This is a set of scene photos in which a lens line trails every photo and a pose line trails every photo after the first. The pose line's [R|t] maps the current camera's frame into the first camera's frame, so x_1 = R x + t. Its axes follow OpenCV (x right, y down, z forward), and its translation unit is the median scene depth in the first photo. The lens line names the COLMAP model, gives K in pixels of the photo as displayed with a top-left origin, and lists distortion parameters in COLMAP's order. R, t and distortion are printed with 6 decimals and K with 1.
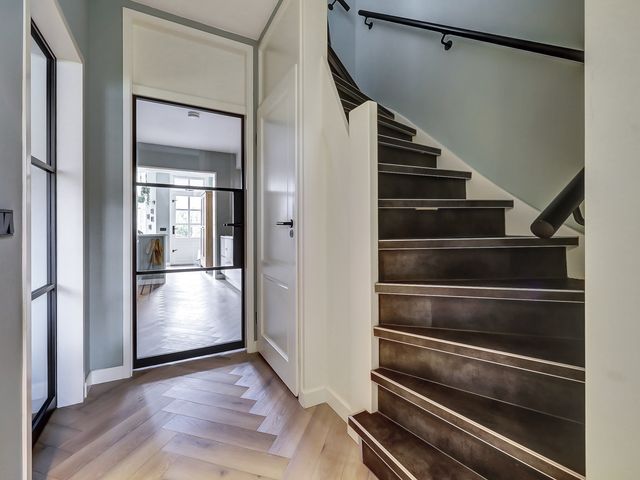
lens RADIAL K [[297.5, 0, 312.9], [0, 297.5, 225.7], [0, 0, 1]] dist [-0.002686, 0.001277]
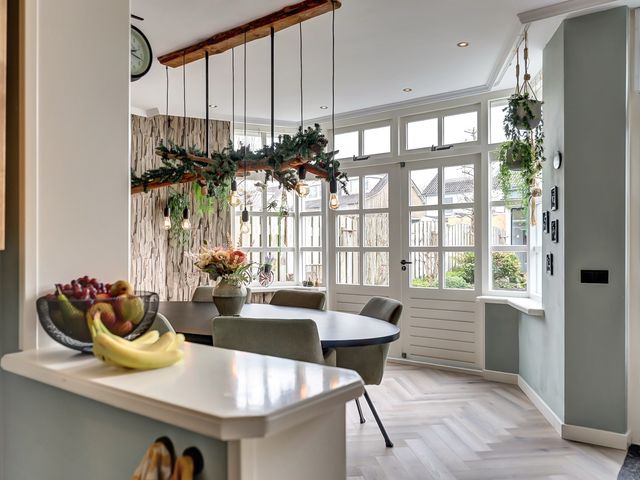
lens RADIAL K [[528.7, 0, 321.5], [0, 528.7, 243.9], [0, 0, 1]] dist [-0.012778, -0.004692]
pose [[0.424730, -0.001639, -0.905318, -0.236698], [0.009651, 0.999950, 0.002718, -0.014995], [0.905268, -0.009892, 0.424725, 0.652180]]
